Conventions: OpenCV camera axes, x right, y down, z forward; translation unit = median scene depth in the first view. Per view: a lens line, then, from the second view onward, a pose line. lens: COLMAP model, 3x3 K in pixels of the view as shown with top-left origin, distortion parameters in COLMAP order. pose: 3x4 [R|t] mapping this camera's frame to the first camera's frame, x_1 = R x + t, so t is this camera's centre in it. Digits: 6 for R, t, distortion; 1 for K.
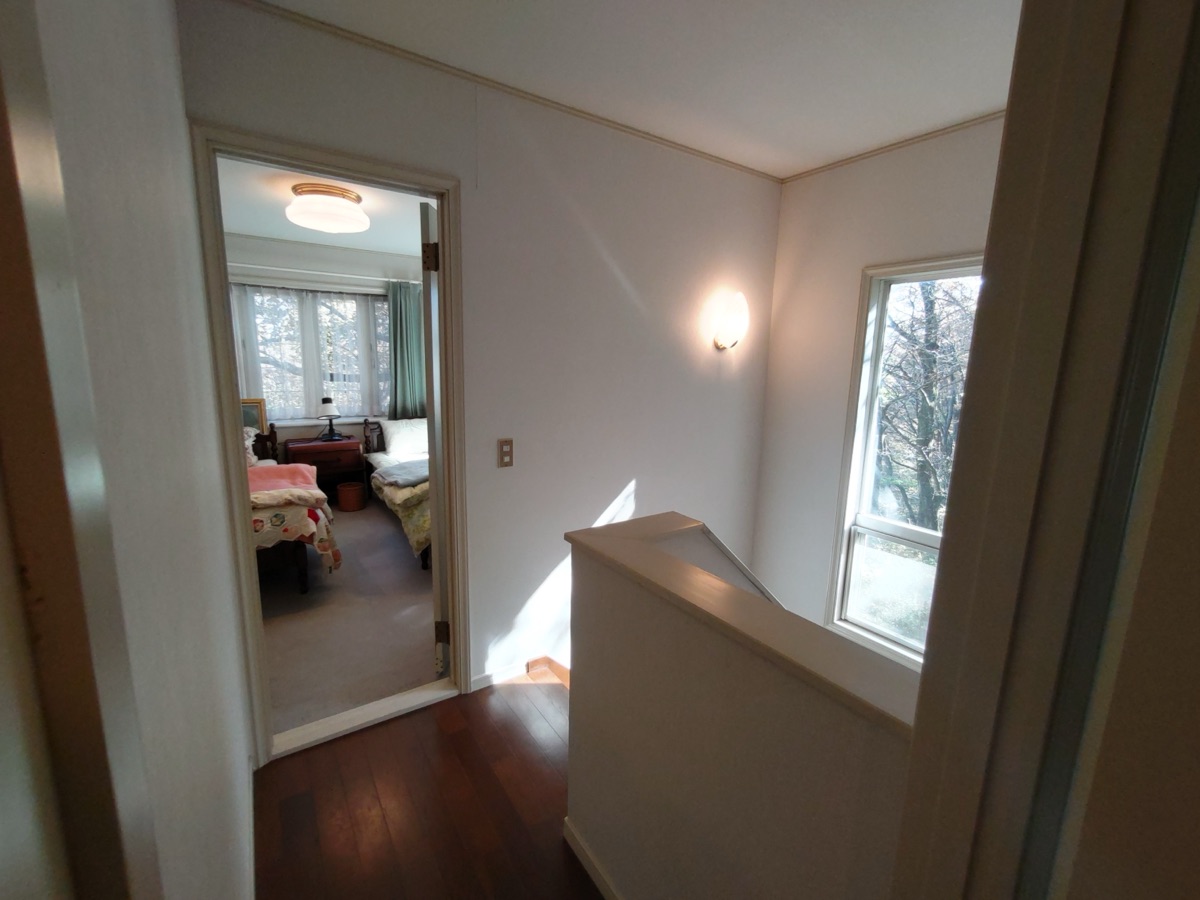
lens RADIAL K [[512.3, 0, 596.6], [0, 512.3, 453.9], [0, 0, 1]] dist [-0.002636, 0.001652]
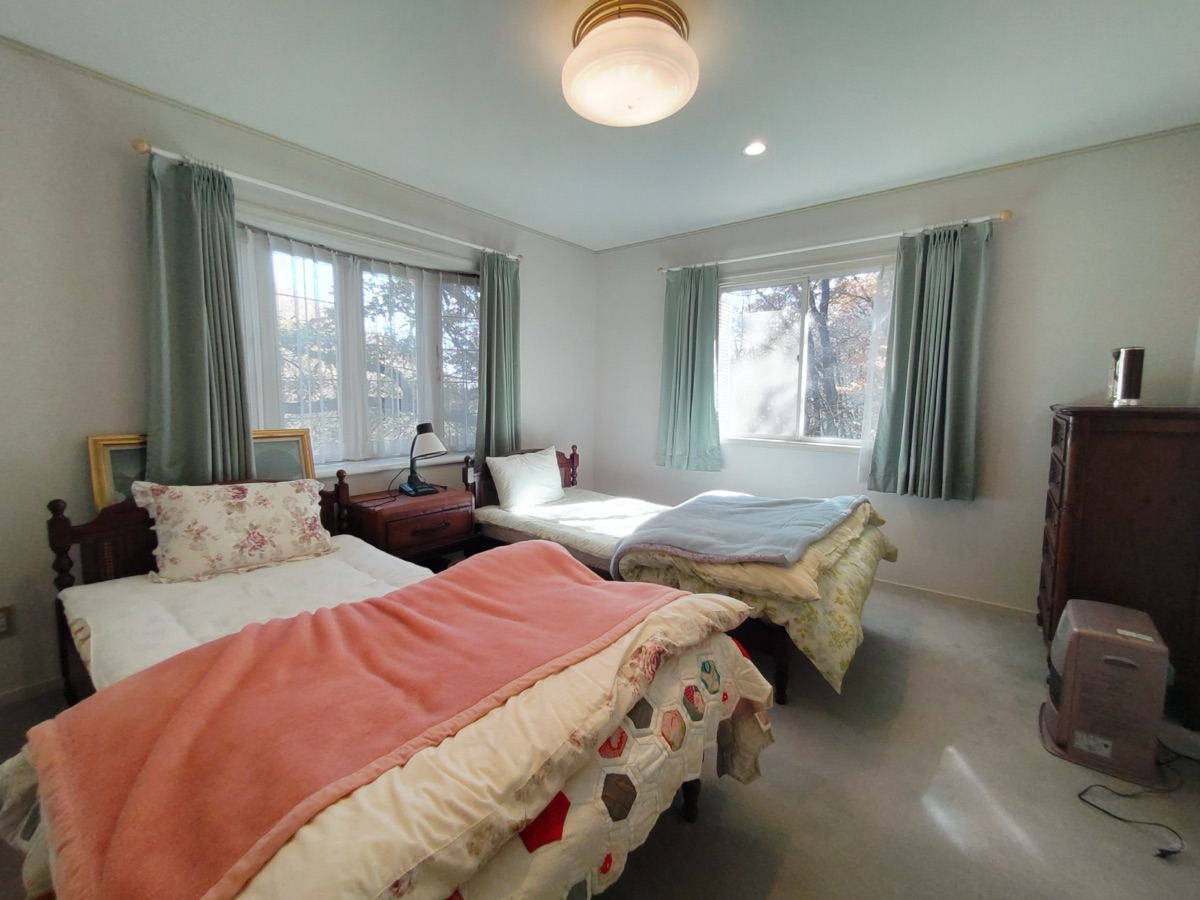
lens RADIAL K [[512.3, 0, 601.9], [0, 512.3, 444.4], [0, 0, 1]] dist [-0.002636, 0.001652]
pose [[0.949152, -0.040465, 0.312205, -0.493784], [0.064359, 0.995701, -0.066608, -0.029391], [-0.308168, 0.083315, 0.947677, 0.341964]]
